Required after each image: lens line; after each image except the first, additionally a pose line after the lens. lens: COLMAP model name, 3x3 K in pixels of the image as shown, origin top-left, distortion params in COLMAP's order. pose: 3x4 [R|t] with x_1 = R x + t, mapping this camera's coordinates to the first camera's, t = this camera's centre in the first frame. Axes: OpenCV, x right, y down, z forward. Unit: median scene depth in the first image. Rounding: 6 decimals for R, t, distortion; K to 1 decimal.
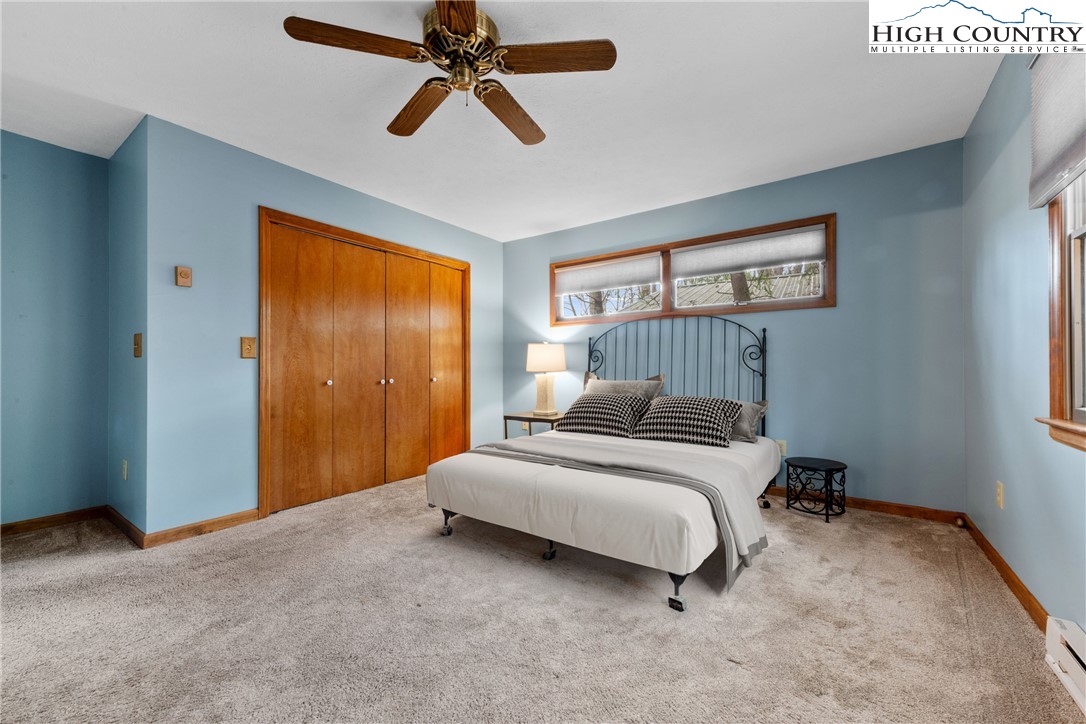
lens RADIAL K [[438.0, 0, 543.0], [0, 438.0, 362.0], [0, 0, 1]] dist [0.003731, 0.000103]
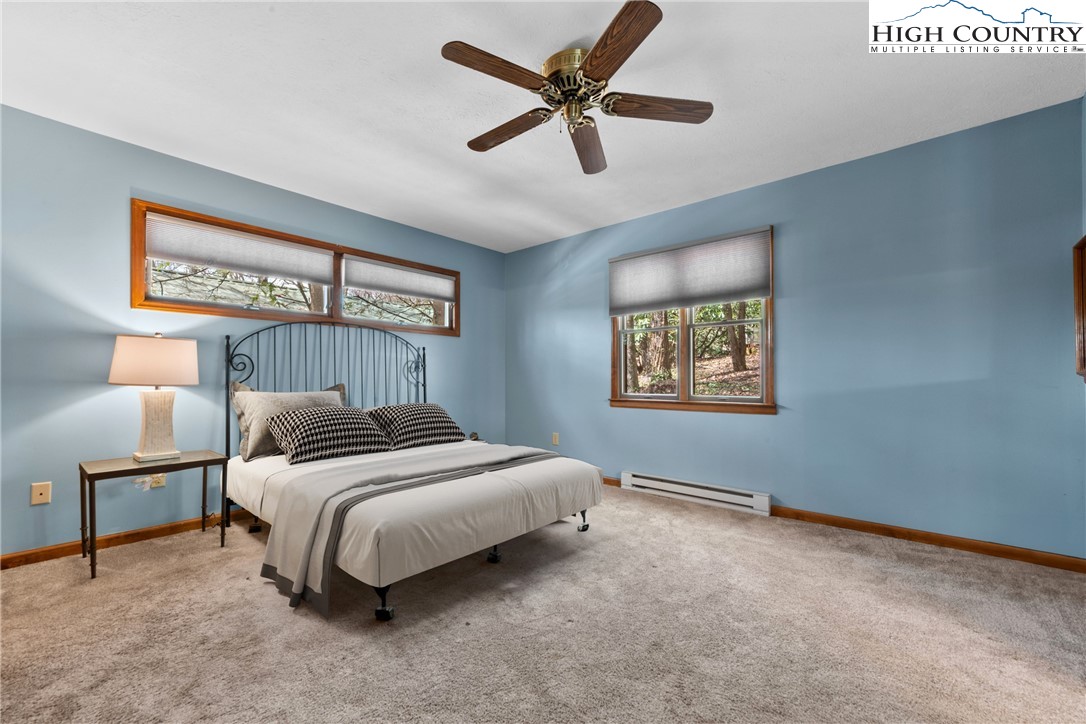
lens RADIAL K [[428.0, 0, 543.4], [0, 428.0, 382.6], [0, 0, 1]] dist [0.000276, -0.000023]
pose [[0.114241, -0.003069, 0.993448, -0.628743], [-0.010478, 0.999936, 0.004294, 0.014568], [-0.993398, -0.010900, 0.114201, 0.504054]]
